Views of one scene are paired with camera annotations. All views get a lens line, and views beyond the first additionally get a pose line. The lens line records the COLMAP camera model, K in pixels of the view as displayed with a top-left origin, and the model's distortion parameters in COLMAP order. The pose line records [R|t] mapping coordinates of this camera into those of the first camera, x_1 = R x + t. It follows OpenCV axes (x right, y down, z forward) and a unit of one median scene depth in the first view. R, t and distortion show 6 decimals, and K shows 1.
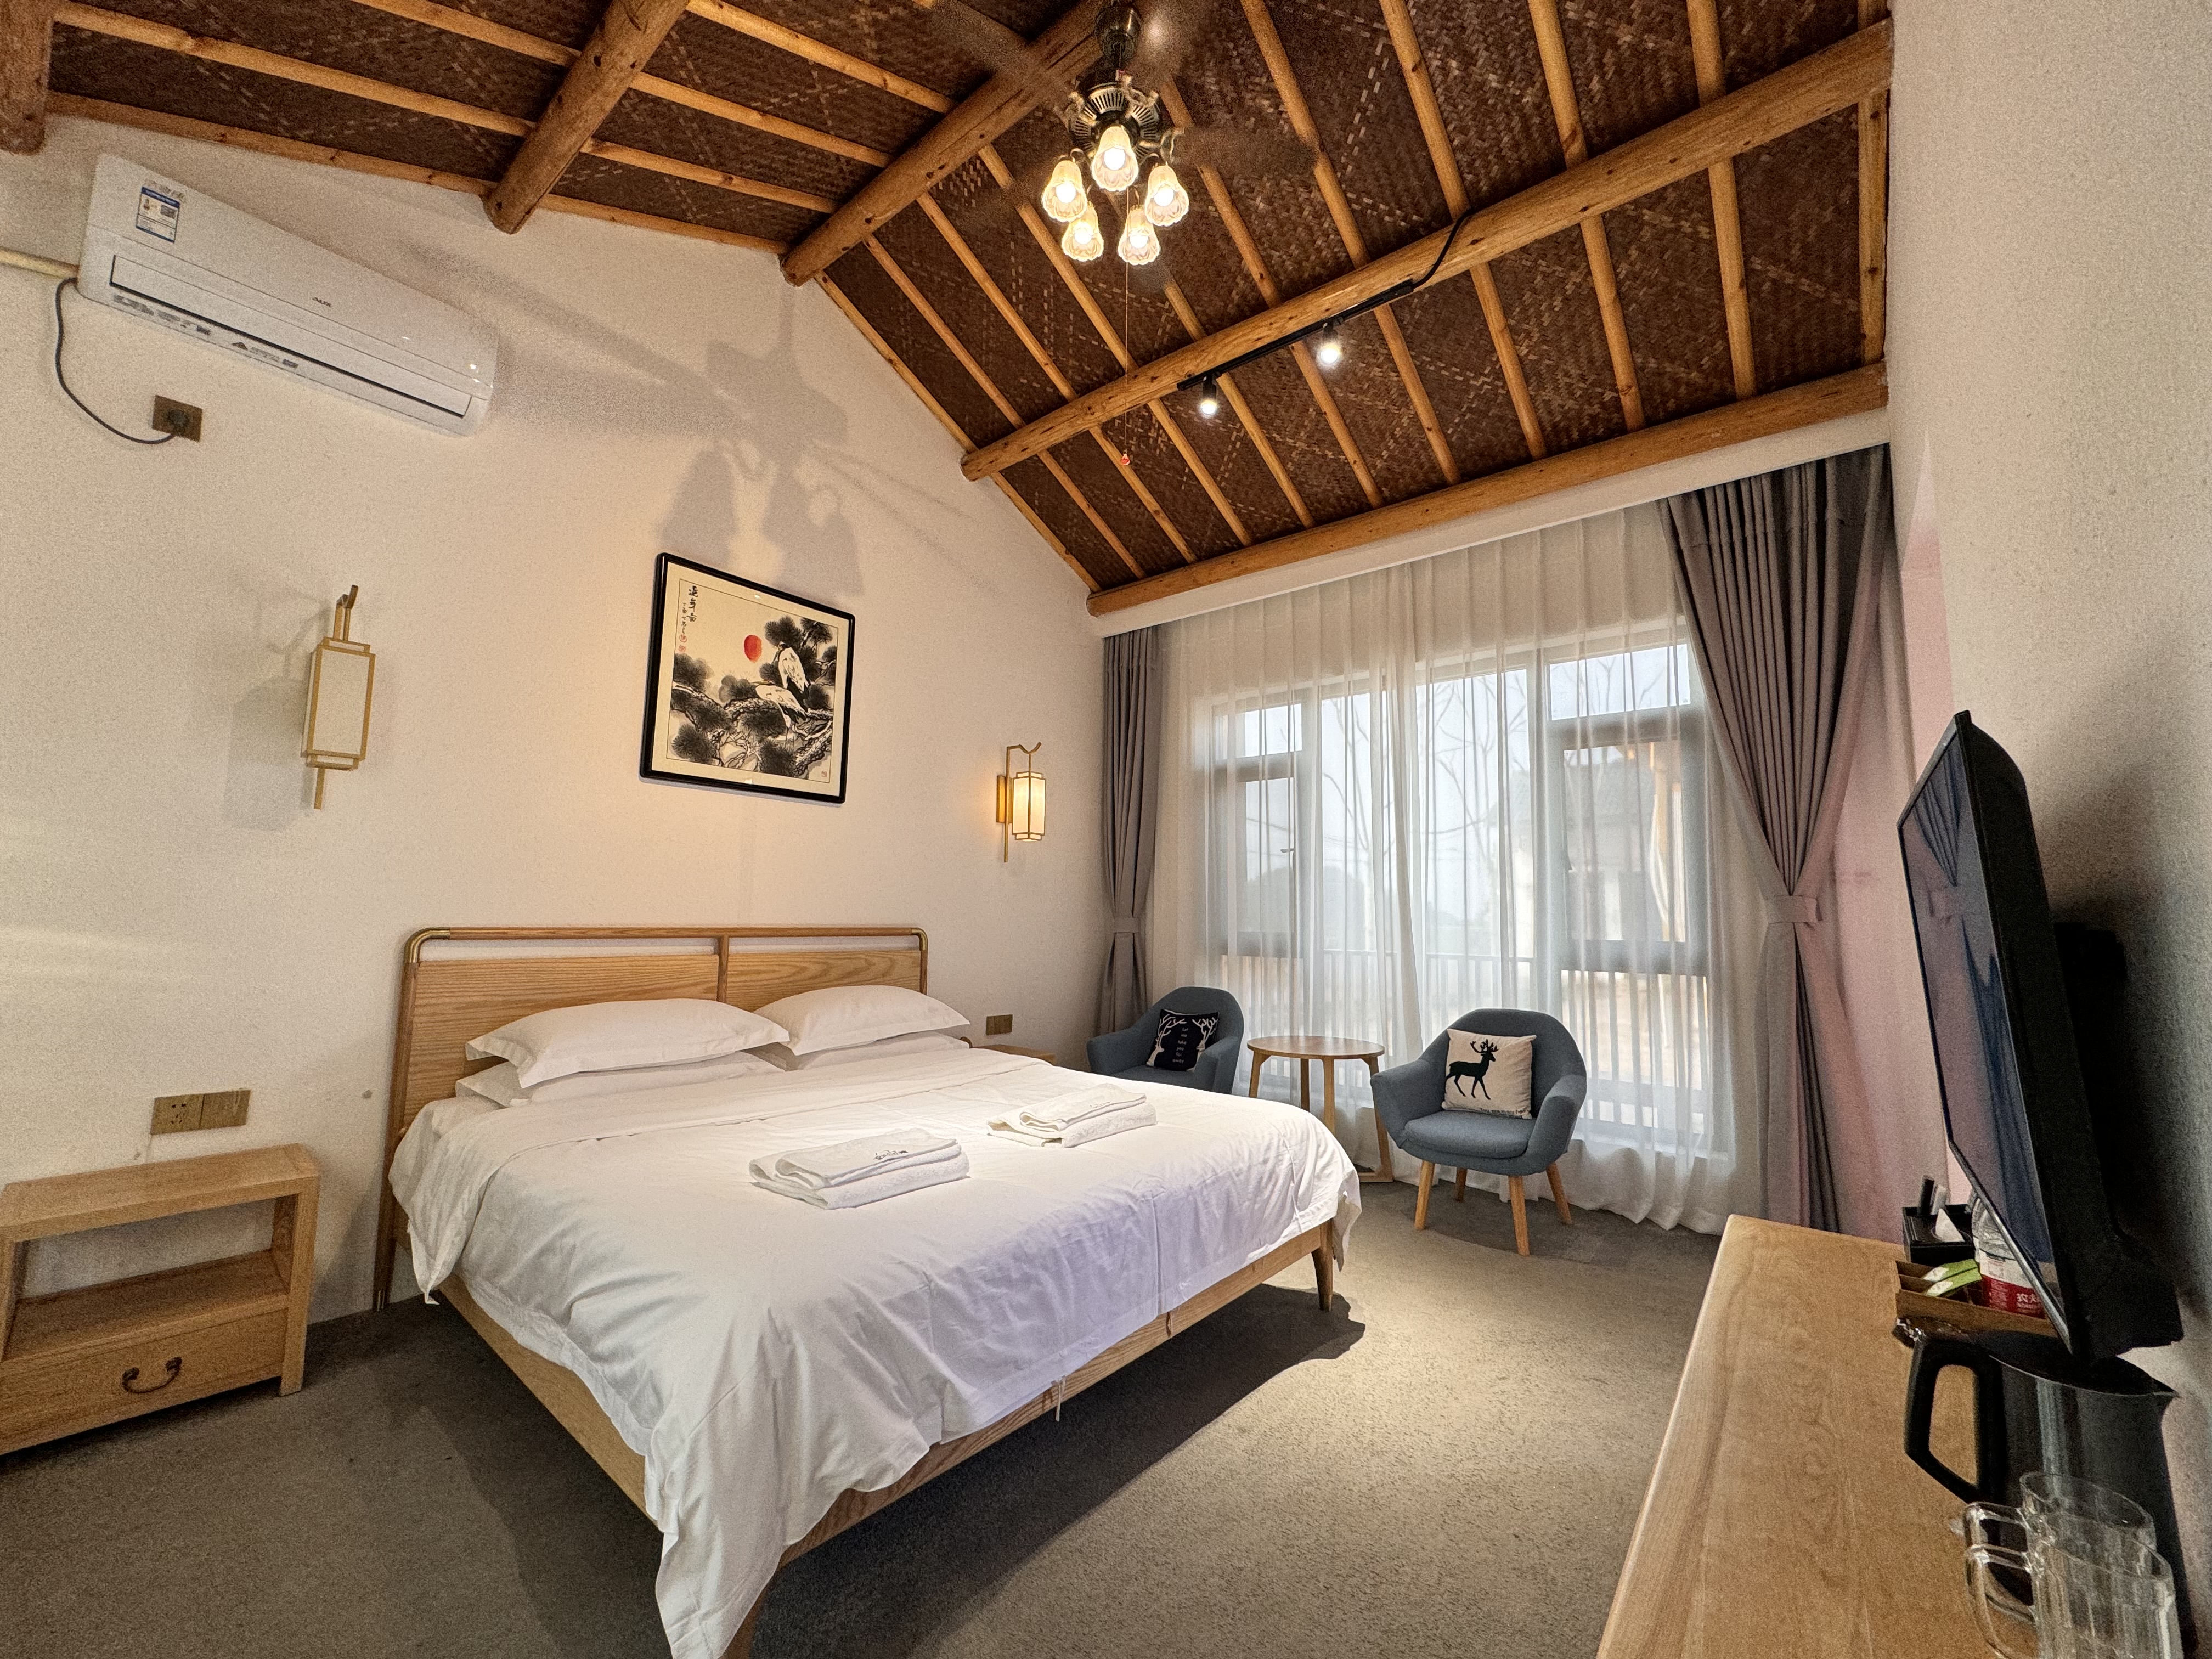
lens RADIAL K [[880.3, 0, 1109.2], [0, 880.3, 822.1], [0, 0, 1]] dist [-0.000134, 0.000219]
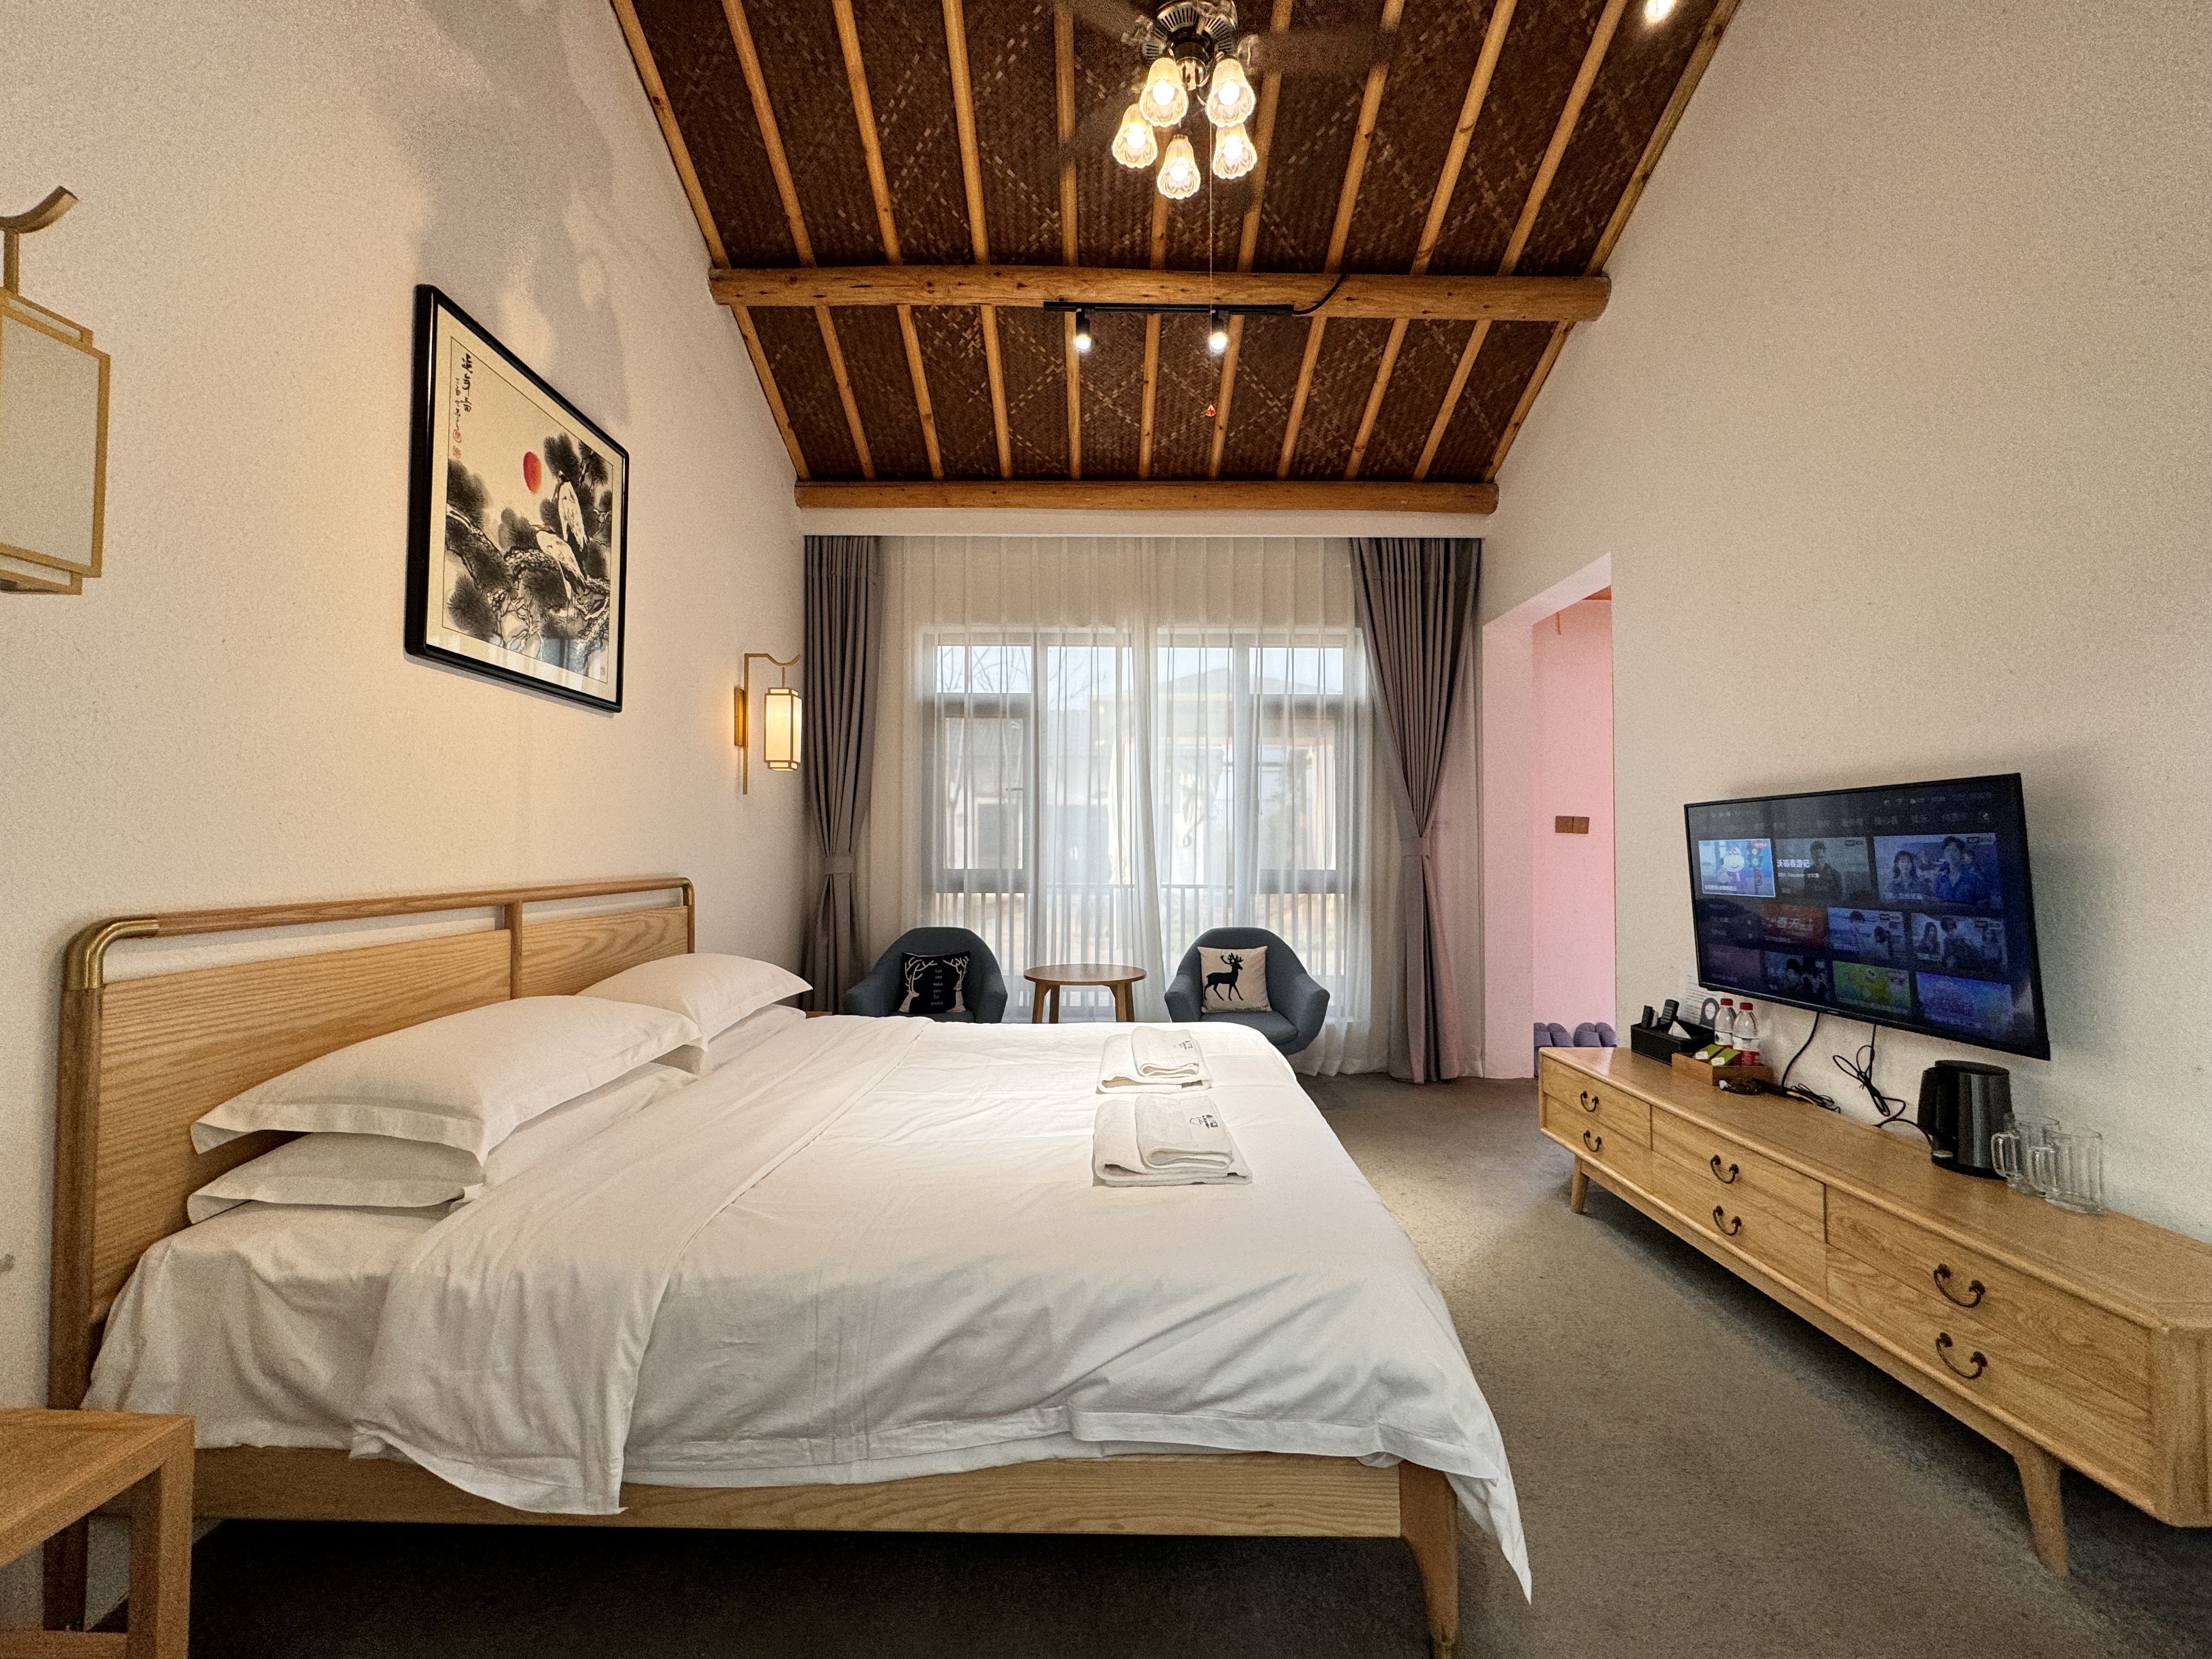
lens RADIAL K [[880.3, 0, 1109.2], [0, 880.3, 822.1], [0, 0, 1]] dist [-0.000134, 0.000219]
pose [[0.768075, 0.006780, 0.640324, -0.483747], [-0.060968, 0.996176, 0.062584, -0.001519], [-0.637450, -0.087109, 0.765551, 0.181198]]
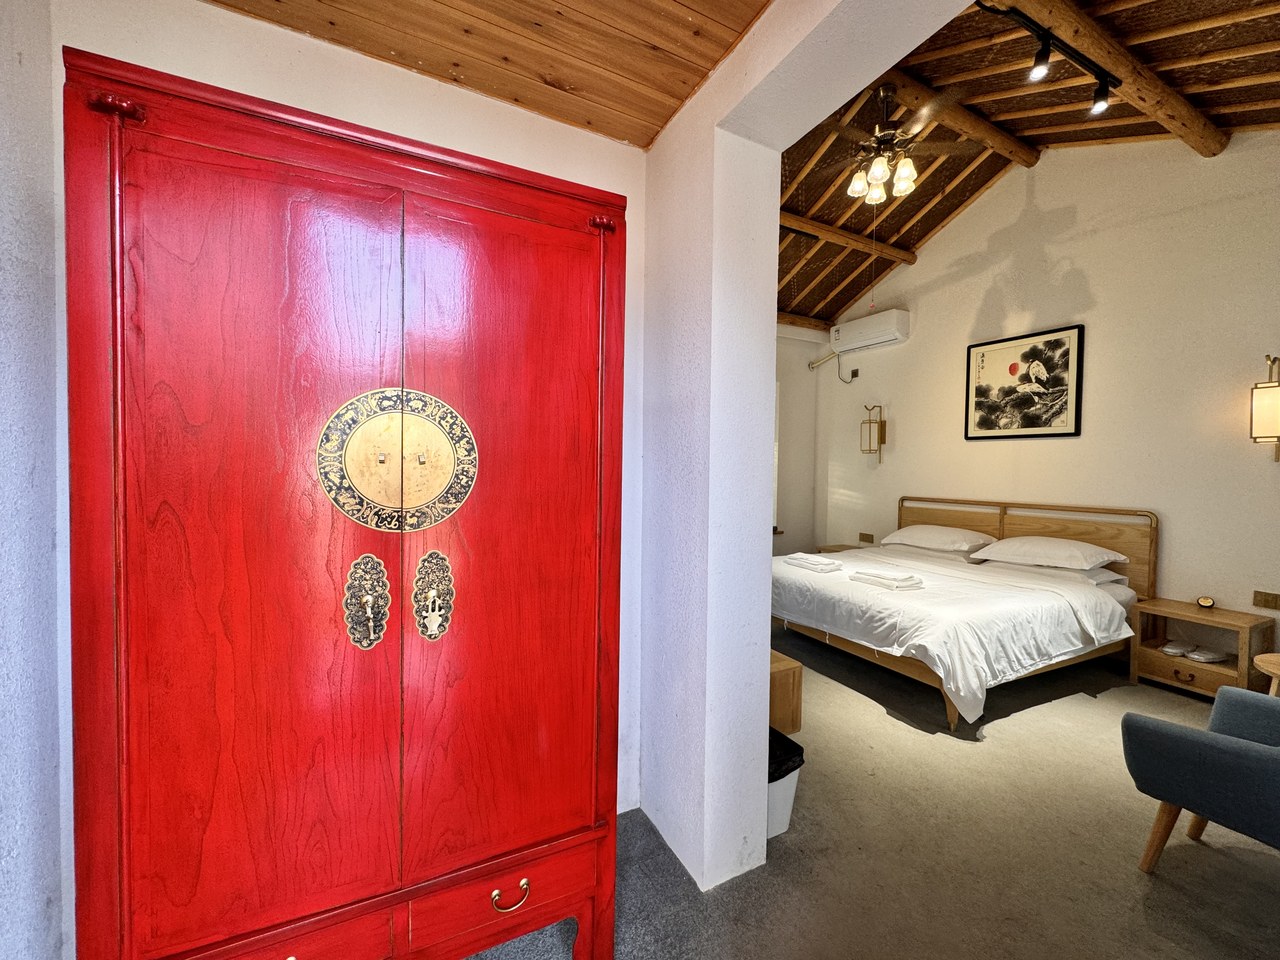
lens RADIAL K [[509.4, 0, 641.9], [0, 509.4, 475.7], [0, 0, 1]] dist [-0.000134, 0.000219]
pose [[-0.399420, -0.007422, -0.916738, 1.022682], [0.076407, 0.996219, -0.041355, 0.034392], [0.913578, -0.086563, -0.397343, 0.639089]]
